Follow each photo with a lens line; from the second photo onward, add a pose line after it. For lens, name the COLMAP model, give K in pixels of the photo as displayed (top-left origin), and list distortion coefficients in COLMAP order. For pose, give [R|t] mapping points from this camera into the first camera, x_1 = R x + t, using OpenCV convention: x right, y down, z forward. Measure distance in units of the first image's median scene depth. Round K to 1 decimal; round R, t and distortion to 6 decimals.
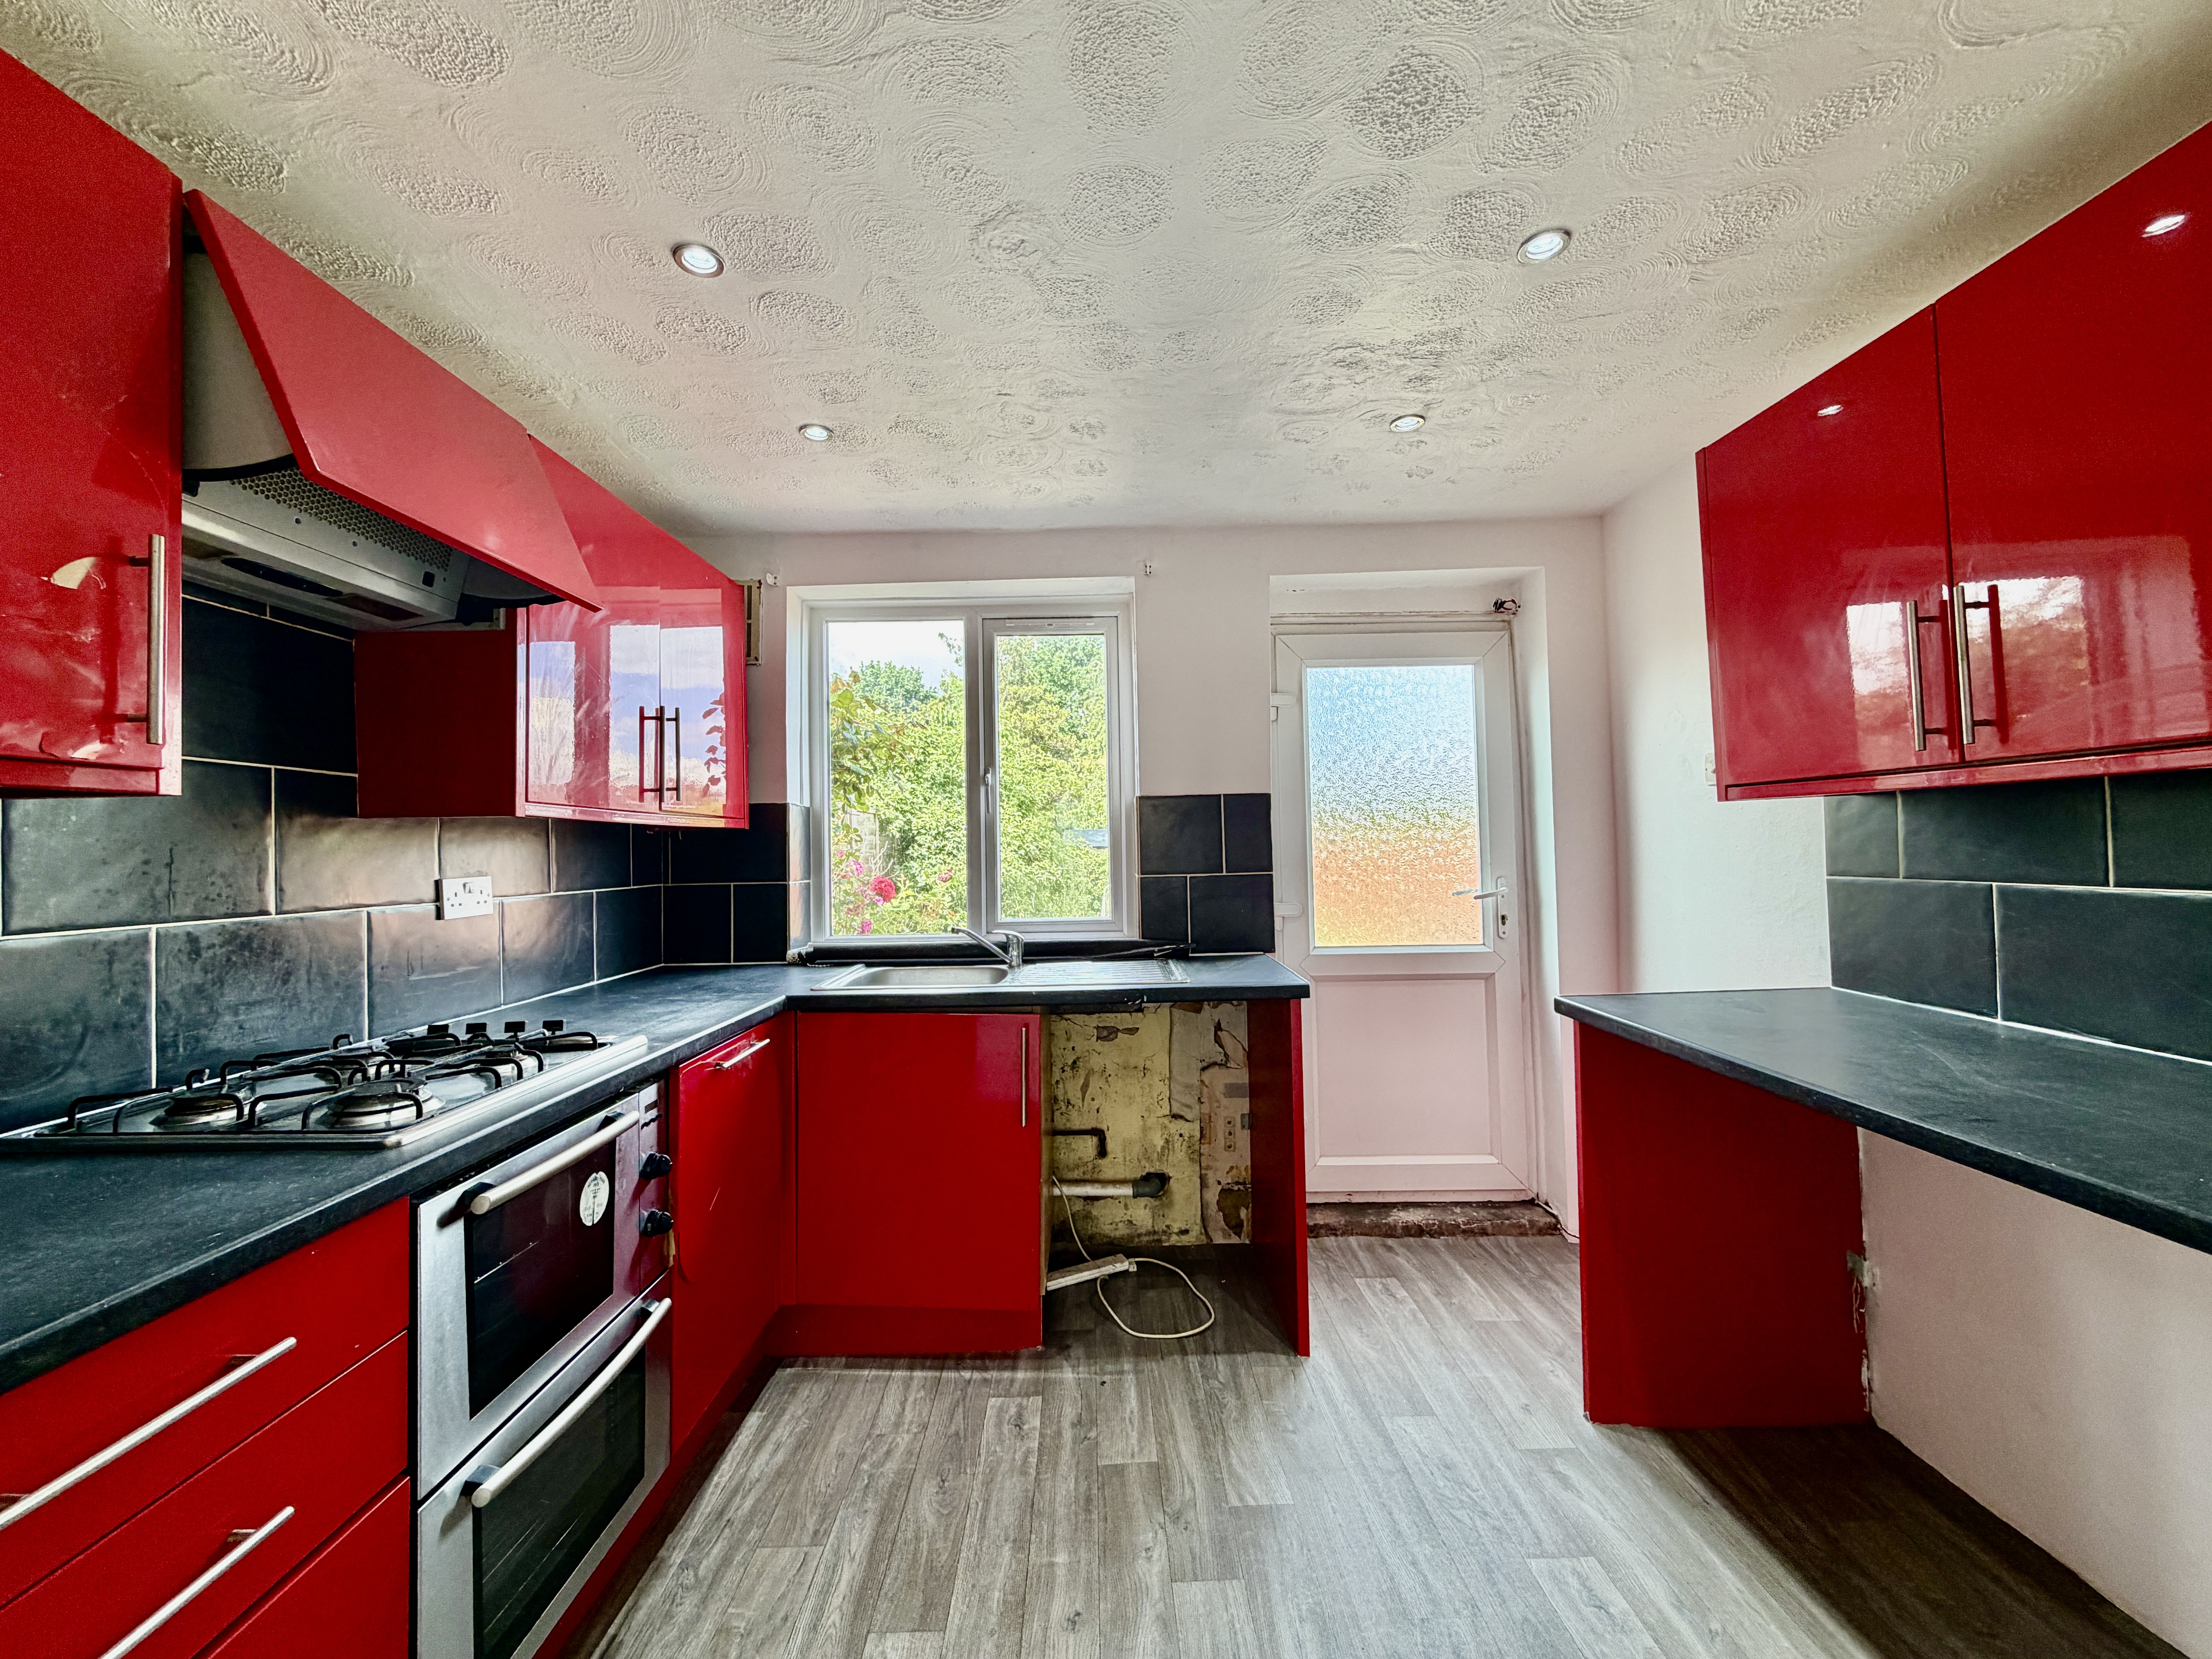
lens RADIAL K [[863.4, 0, 1106.0], [0, 863.4, 829.5], [0, 0, 1]] dist [0.001383, 0.000142]
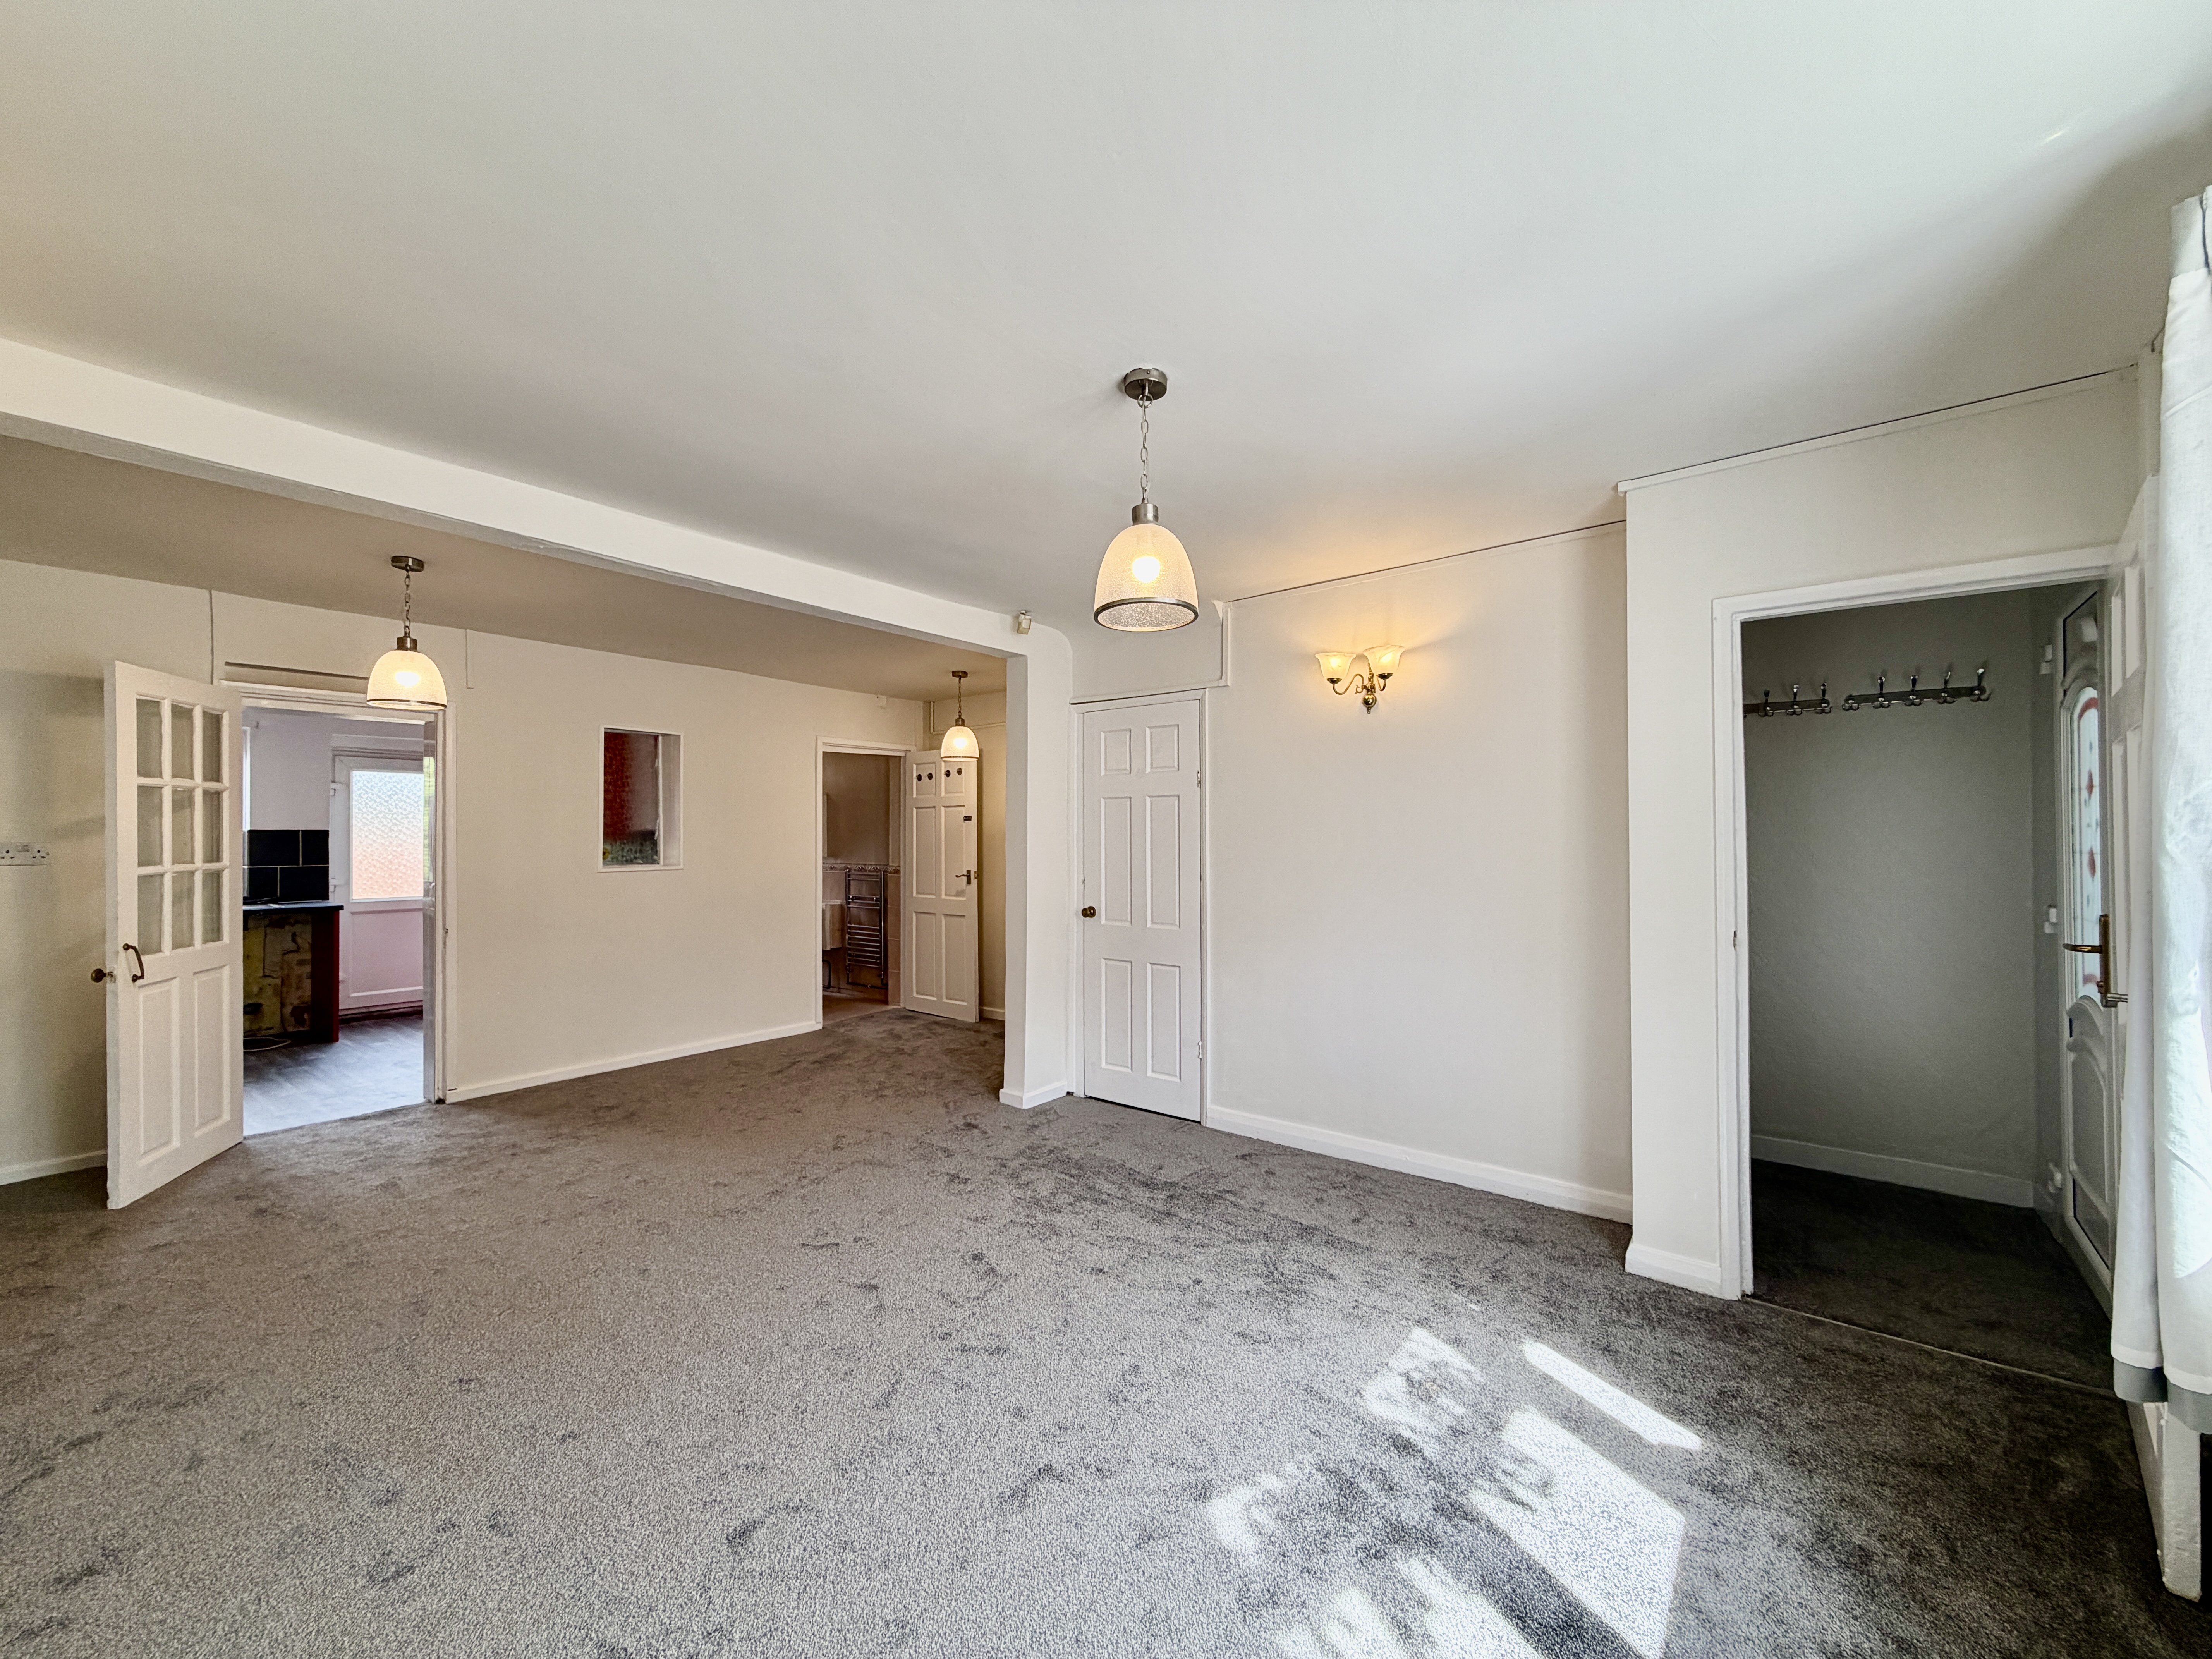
lens RADIAL K [[880.1, 0, 1100.0], [0, 880.1, 828.4], [0, 0, 1]] dist [-0.000129, 0.000232]
pose [[0.617869, 0.025779, 0.785858, -0.374780], [-0.026262, 0.999581, -0.012142, -0.070645], [-0.785842, -0.013136, 0.618288, -2.021585]]
